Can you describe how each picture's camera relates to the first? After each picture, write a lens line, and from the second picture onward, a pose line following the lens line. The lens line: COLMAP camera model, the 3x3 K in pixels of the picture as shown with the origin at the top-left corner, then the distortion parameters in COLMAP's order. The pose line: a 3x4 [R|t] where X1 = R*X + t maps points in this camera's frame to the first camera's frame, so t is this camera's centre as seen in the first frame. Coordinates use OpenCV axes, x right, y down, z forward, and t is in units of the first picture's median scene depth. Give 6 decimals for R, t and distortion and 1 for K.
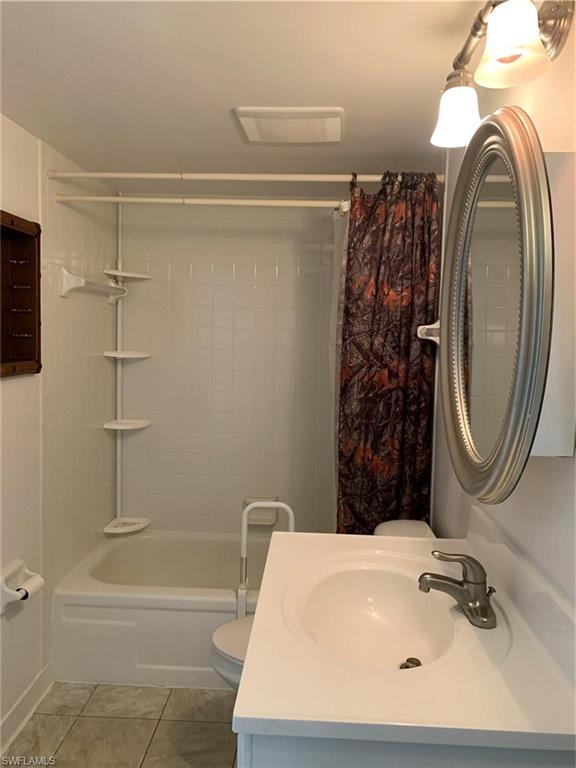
lens RADIAL K [[590.2, 0, 289.0], [0, 590.2, 390.5], [0, 0, 1]] dist [0.069201, -0.010264]
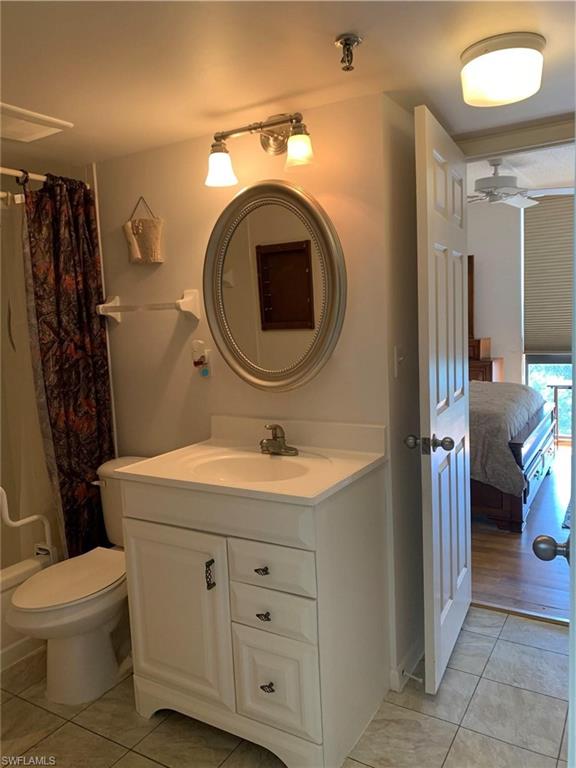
lens RADIAL K [[590.2, 0, 286.9], [0, 590.2, 381.7], [0, 0, 1]] dist [0.069201, -0.010264]
pose [[0.472506, -0.142723, 0.869694, -0.684558], [0.148706, 0.985563, 0.080946, 0.007950], [-0.868691, 0.091082, 0.486908, 0.056884]]
